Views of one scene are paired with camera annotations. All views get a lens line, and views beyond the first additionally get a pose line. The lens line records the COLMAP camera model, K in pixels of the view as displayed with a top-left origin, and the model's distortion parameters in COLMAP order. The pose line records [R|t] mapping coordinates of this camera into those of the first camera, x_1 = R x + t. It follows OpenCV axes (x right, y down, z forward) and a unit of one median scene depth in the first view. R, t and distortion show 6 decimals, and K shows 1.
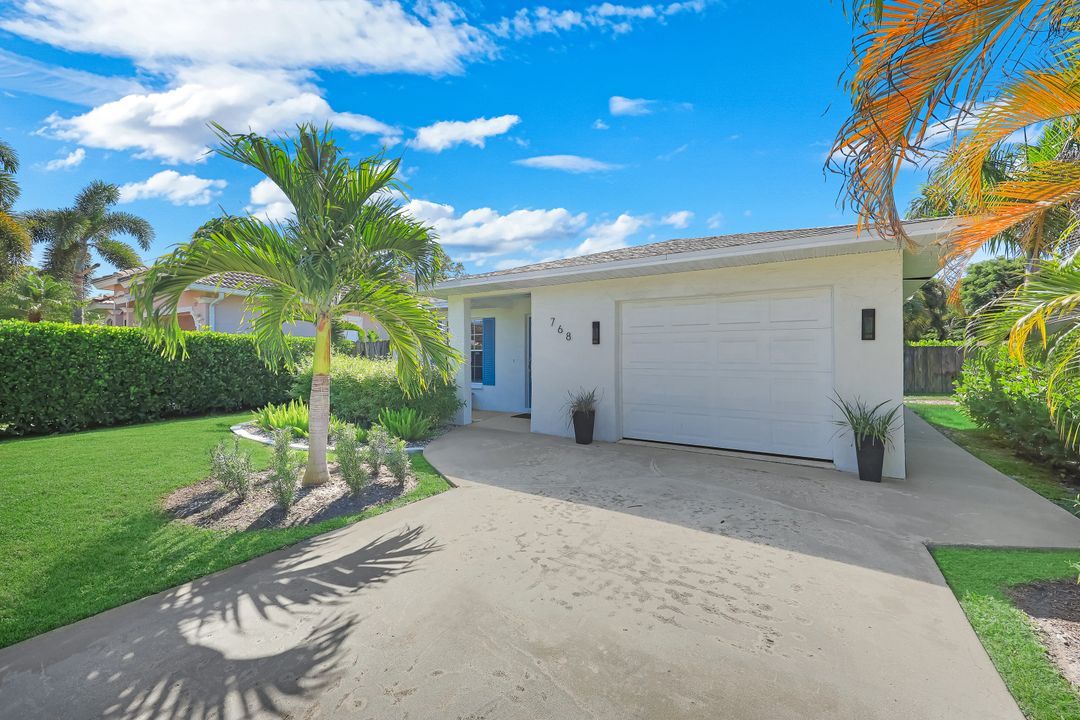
lens RADIAL K [[469.1, 0, 513.8], [0, 469.1, 352.8], [0, 0, 1]] dist [-0.001241, 0.000719]
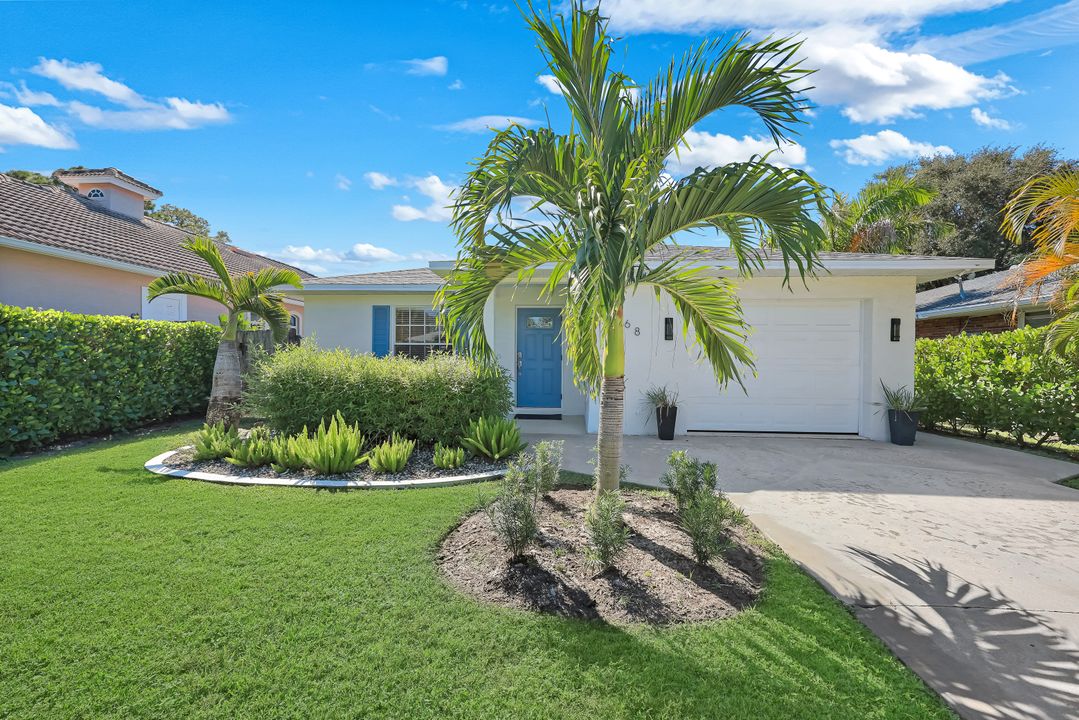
lens RADIAL K [[468.6, 0, 544.3], [0, 468.6, 354.7], [0, 0, 1]] dist [-0.001241, 0.000719]
pose [[0.852215, -0.002158, 0.523188, -1.168028], [-0.007340, 0.999844, 0.016079, -0.002619], [-0.523141, -0.017543, 0.852066, 0.560248]]
